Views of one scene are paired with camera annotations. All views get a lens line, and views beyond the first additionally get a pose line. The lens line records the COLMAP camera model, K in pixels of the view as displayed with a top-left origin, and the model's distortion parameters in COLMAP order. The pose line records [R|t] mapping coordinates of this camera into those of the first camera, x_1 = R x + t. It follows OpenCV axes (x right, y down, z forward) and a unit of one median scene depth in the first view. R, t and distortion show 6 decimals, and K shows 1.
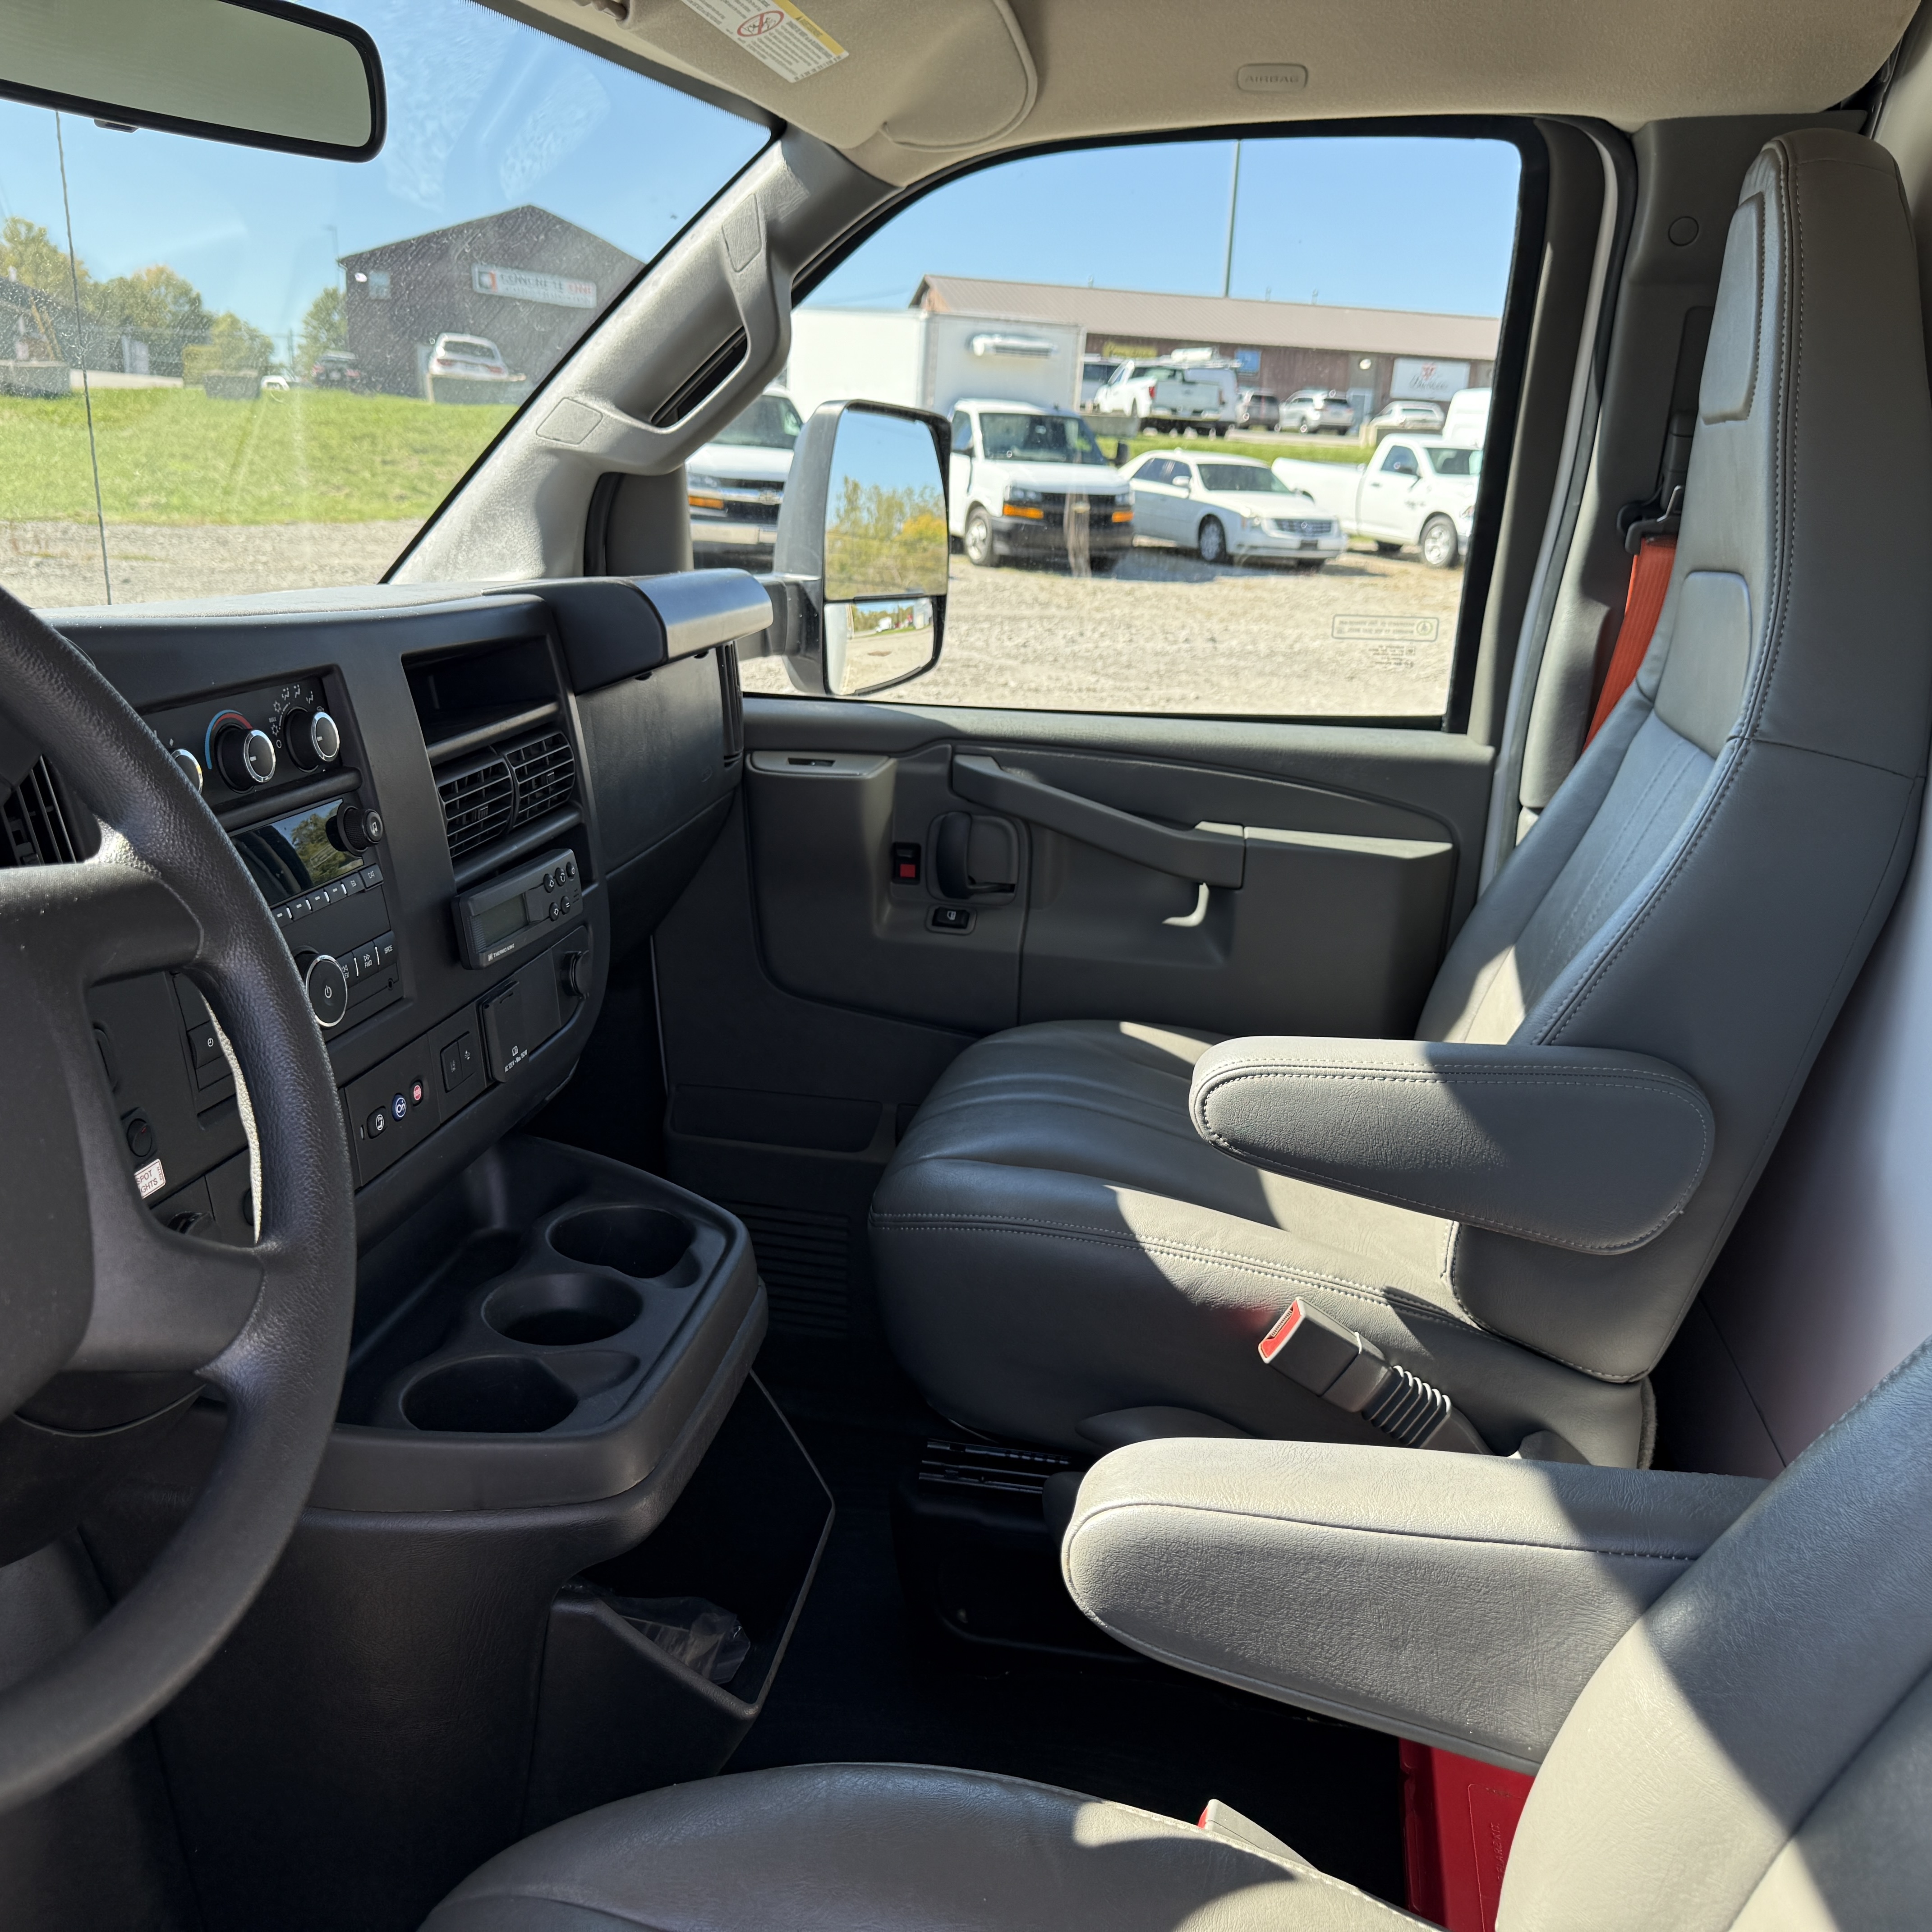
lens RADIAL K [[1820.5, 0, 966.0], [0, 1820.5, 966.0], [0, 0, 1]] dist [0.083990, -0.114220]
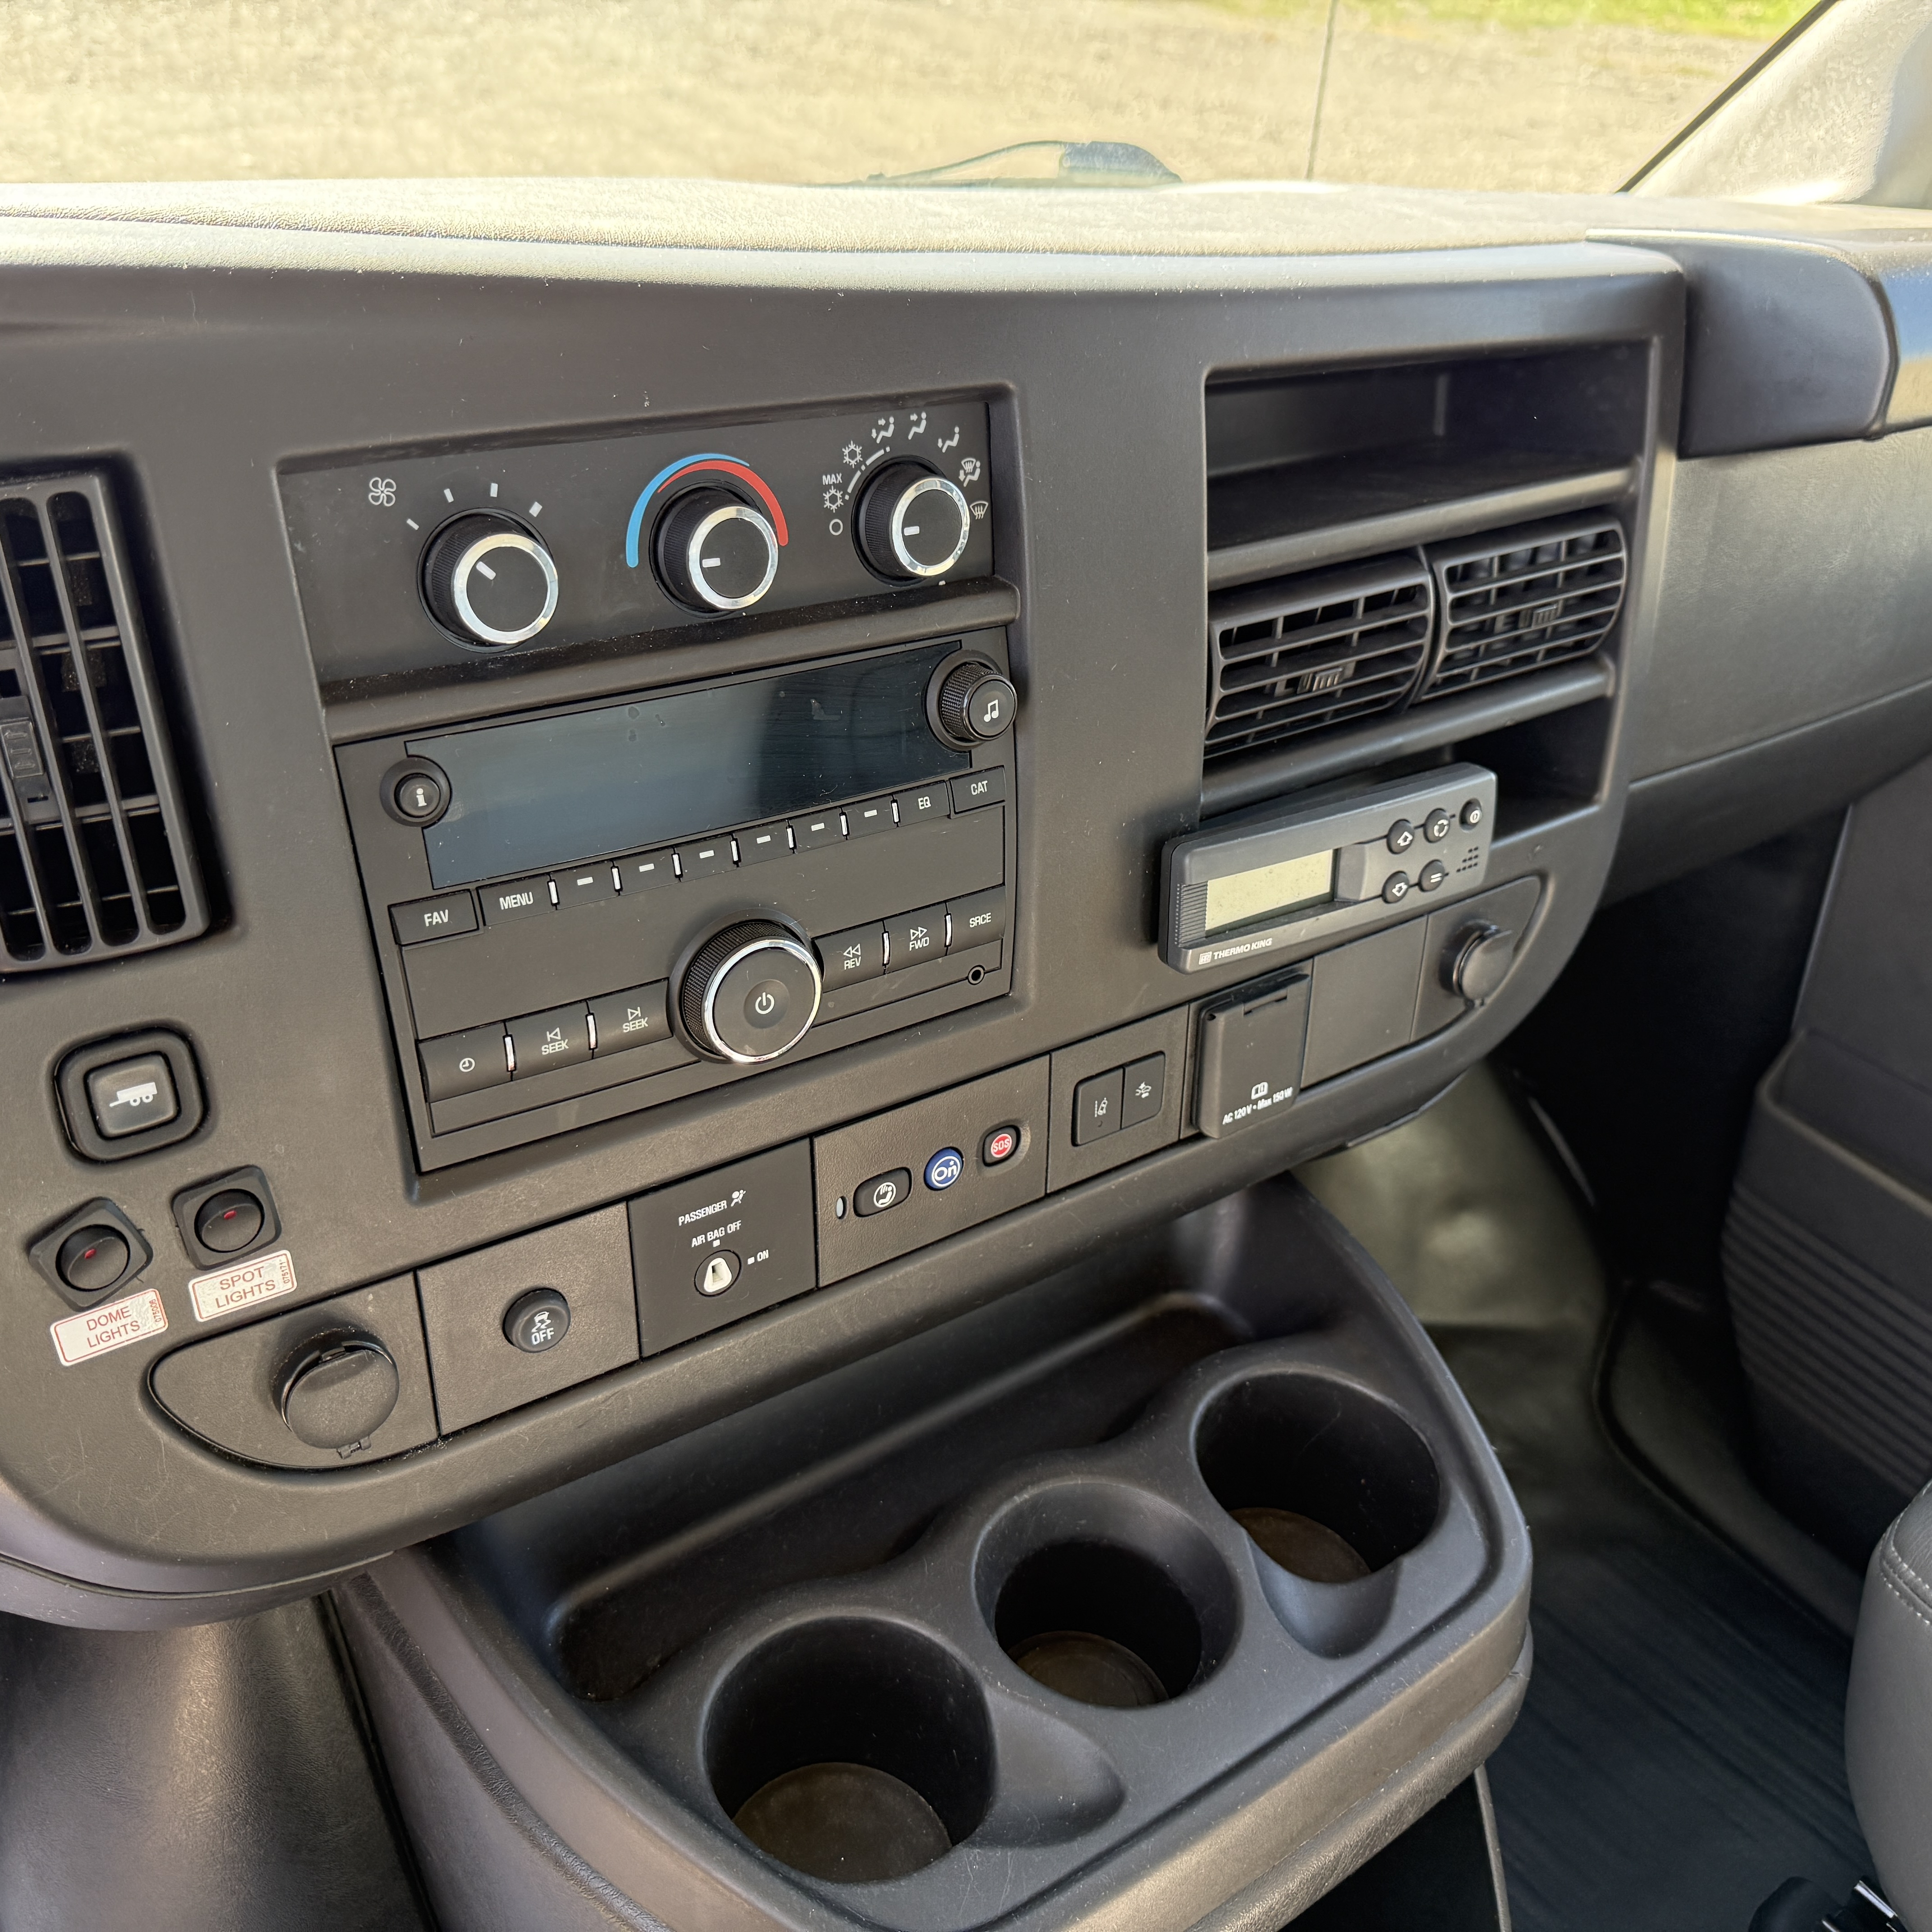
lens RADIAL K [[1645.2, 0, 966.0], [0, 1645.2, 966.0], [0, 0, 1]] dist [0.046645, -0.000546]
pose [[0.688451, 0.374176, -0.621311, 0.000077], [-0.213801, 0.923280, 0.319128, -0.010935], [0.693054, -0.086867, 0.715633, 0.044520]]
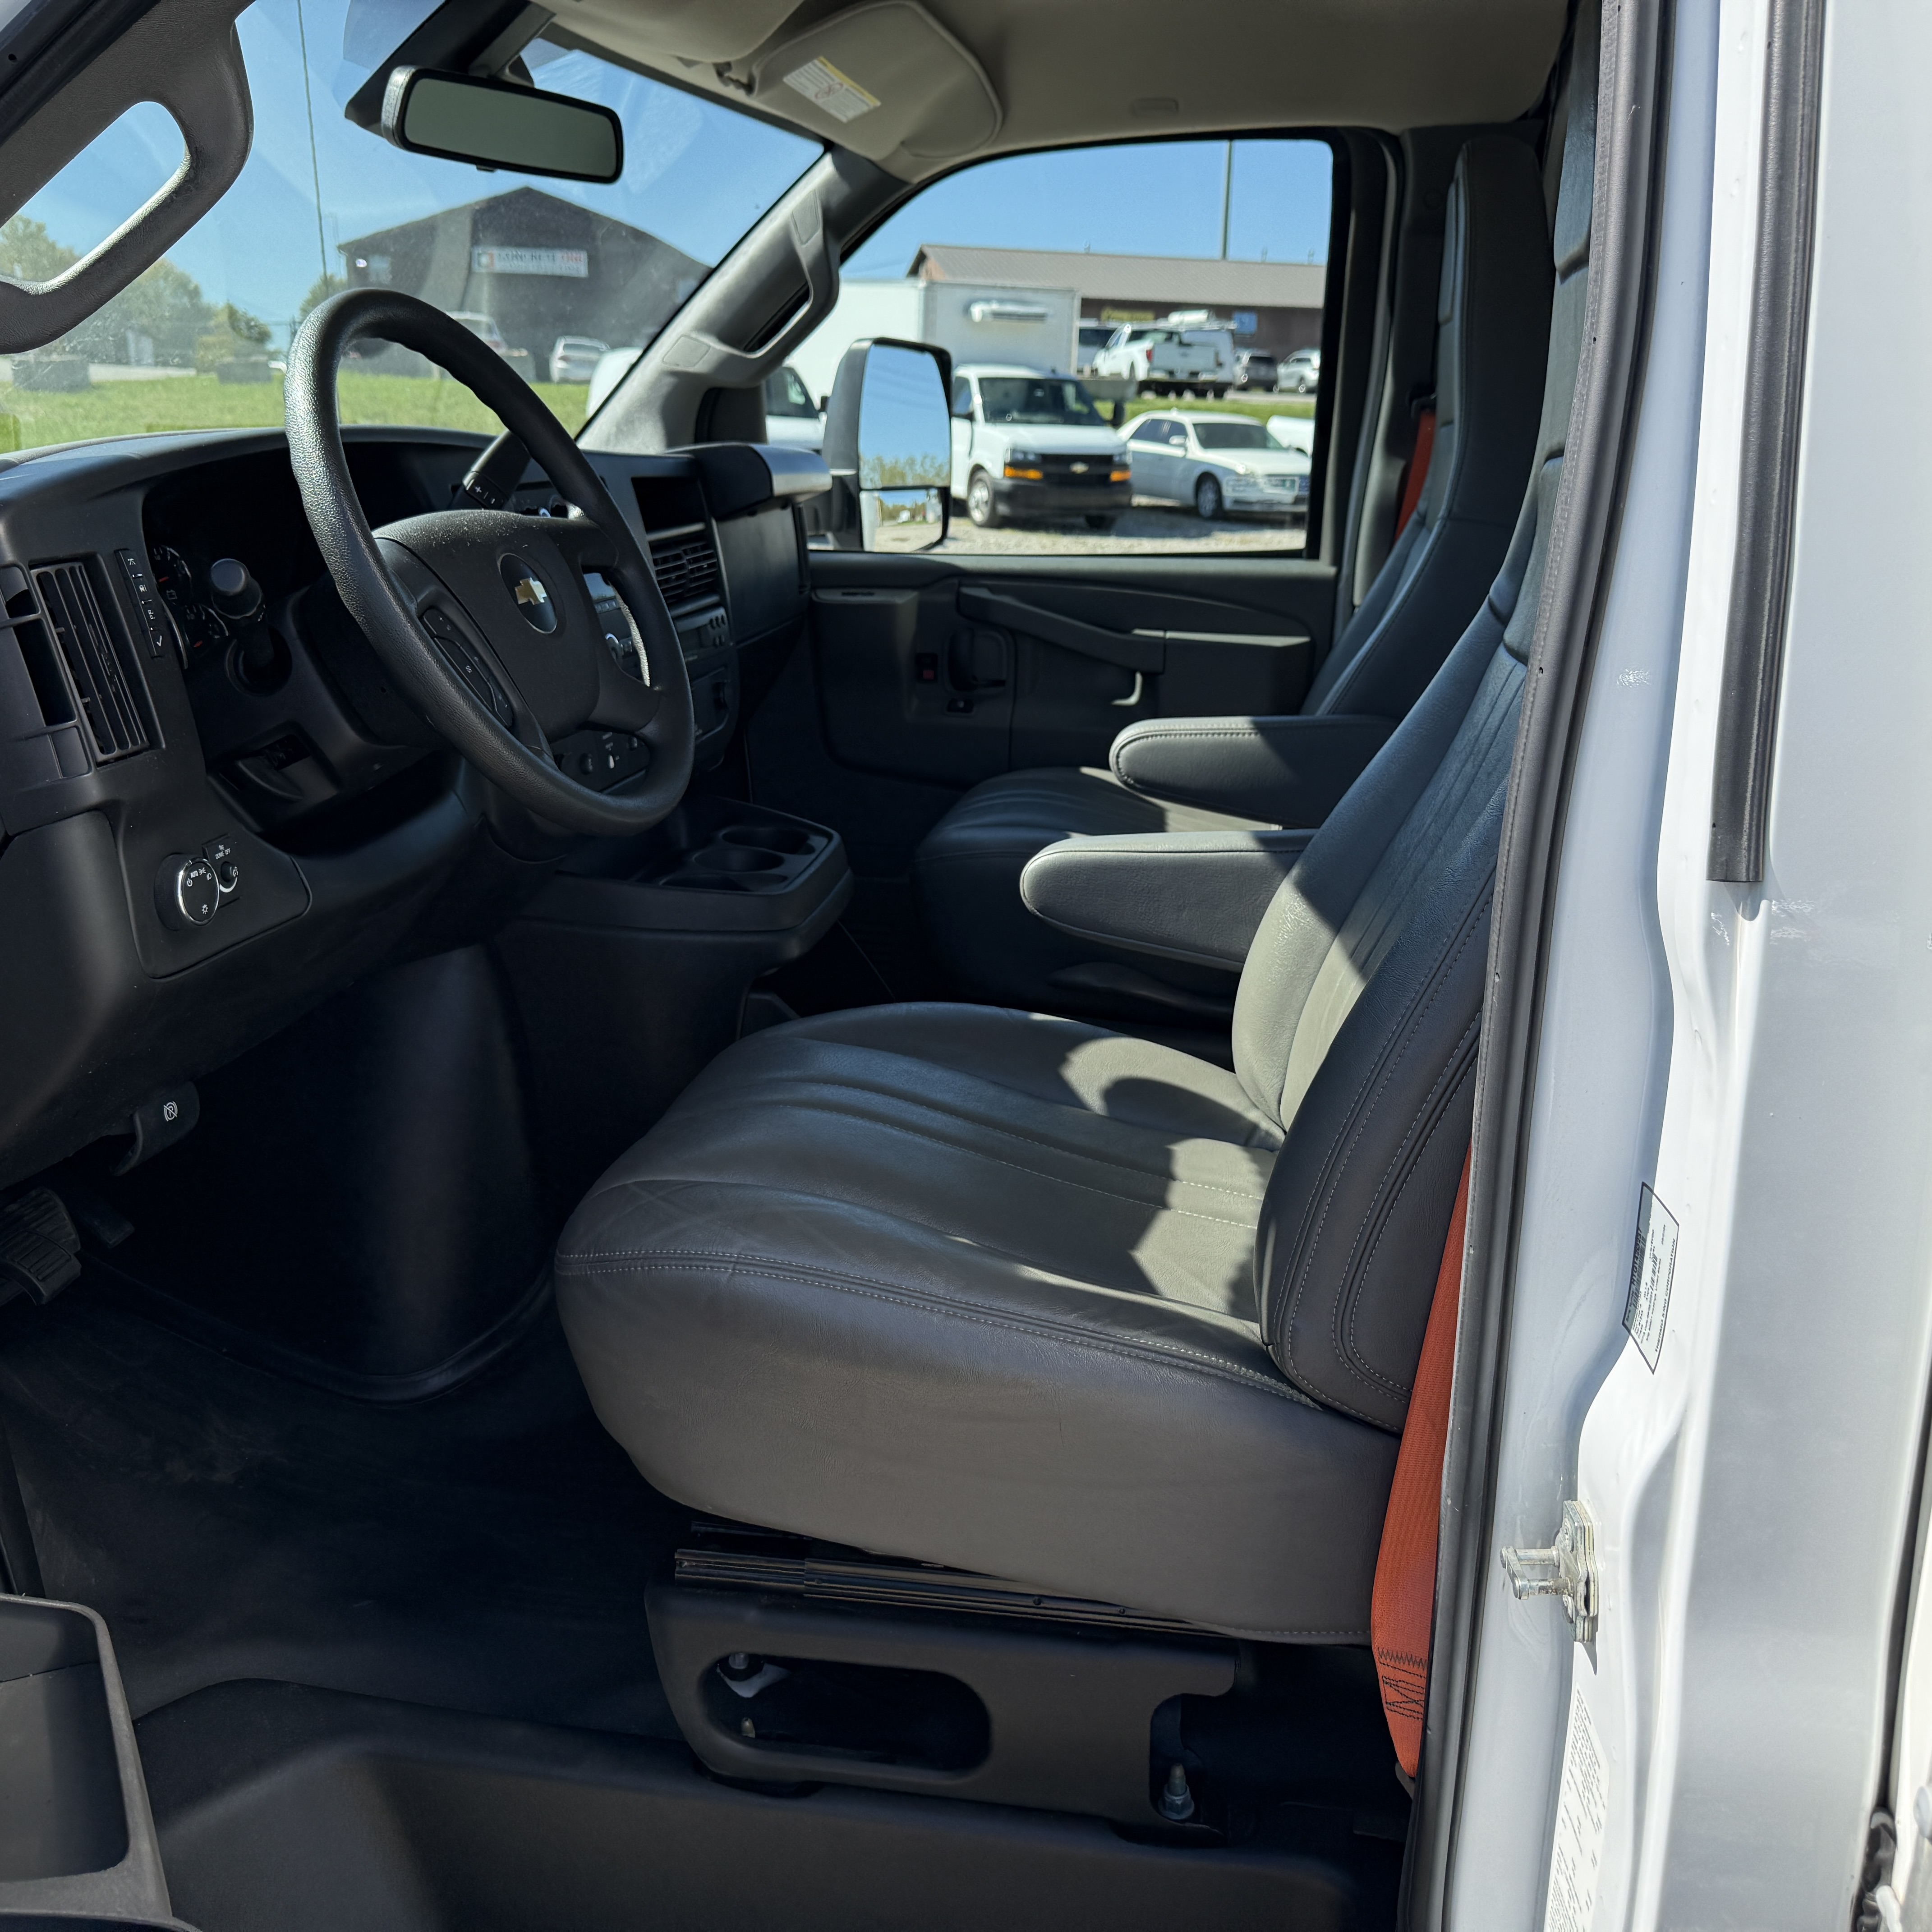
lens RADIAL K [[1842.6, 0, 977.7], [0, 1842.6, 1008.0], [0, 0, 1]] dist [0.059396, -0.088340]
pose [[0.999660, -0.025935, -0.002747, 0.000390], [0.026008, 0.999180, 0.031028, 0.020030], [0.001940, -0.031089, 0.999515, -0.052677]]
